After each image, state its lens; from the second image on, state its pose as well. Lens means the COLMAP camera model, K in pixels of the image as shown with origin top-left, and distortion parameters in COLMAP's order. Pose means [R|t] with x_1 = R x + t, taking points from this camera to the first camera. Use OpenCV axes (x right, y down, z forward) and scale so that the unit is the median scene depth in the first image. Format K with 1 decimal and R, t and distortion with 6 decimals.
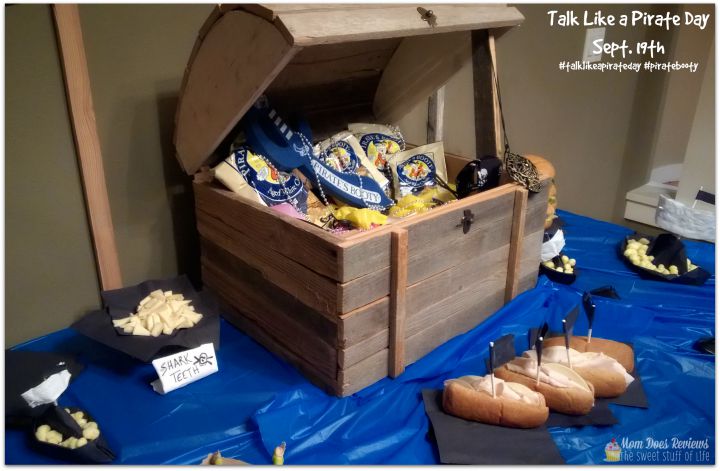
lens RADIAL K [[629.8, 0, 330.4], [0, 629.8, 232.9], [0, 0, 1]] dist [0.009472, 0.005635]
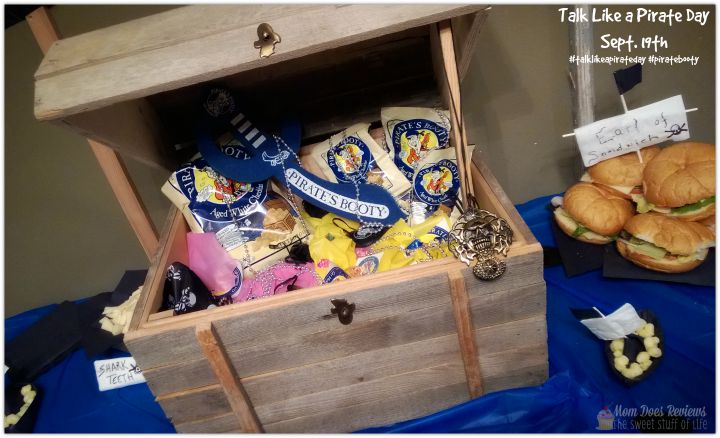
lens RADIAL K [[584.4, 0, 336.1], [0, 584.4, 218.6], [0, 0, 1]] dist [0.002490, -0.000092]
pose [[0.779747, 0.171191, -0.602236, 0.528238], [-0.014646, 0.966617, 0.255806, -0.261857], [0.625923, -0.190643, 0.756224, 0.429449]]
